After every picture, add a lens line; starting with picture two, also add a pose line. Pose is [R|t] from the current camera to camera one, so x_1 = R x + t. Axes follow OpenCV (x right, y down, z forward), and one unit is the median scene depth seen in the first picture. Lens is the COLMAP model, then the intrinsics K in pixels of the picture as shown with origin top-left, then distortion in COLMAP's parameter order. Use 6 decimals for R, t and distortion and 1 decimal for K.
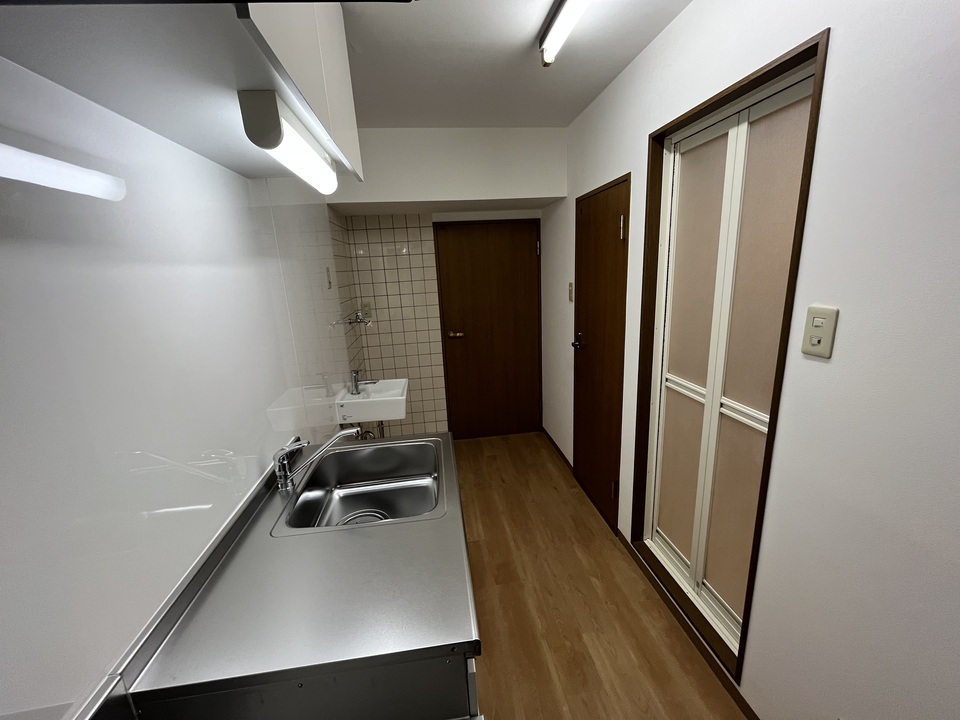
lens RADIAL K [[387.0, 0, 478.9], [0, 387.0, 360.2], [0, 0, 1]] dist [-0.003382, 0.000026]
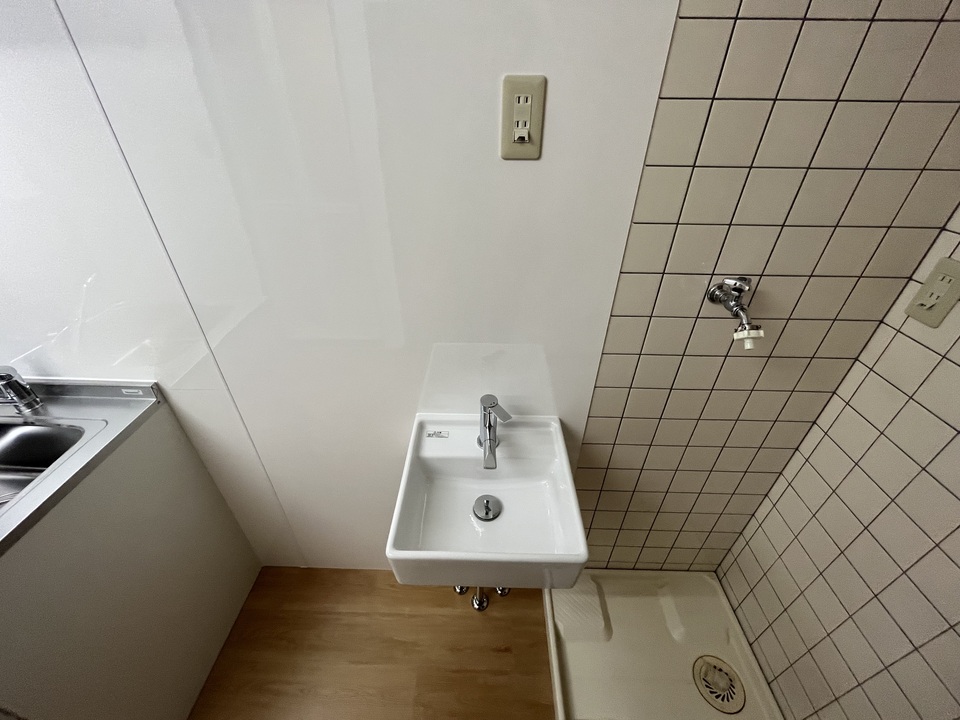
lens RADIAL K [[387.0, 0, 478.9], [0, 387.0, 360.2], [0, 0, 1]] dist [-0.003382, 0.000026]
pose [[-0.156673, 0.594943, -0.788350, -0.041807], [-0.236024, 0.752527, 0.614814, -0.248356], [0.959034, 0.282394, 0.022520, 1.015335]]
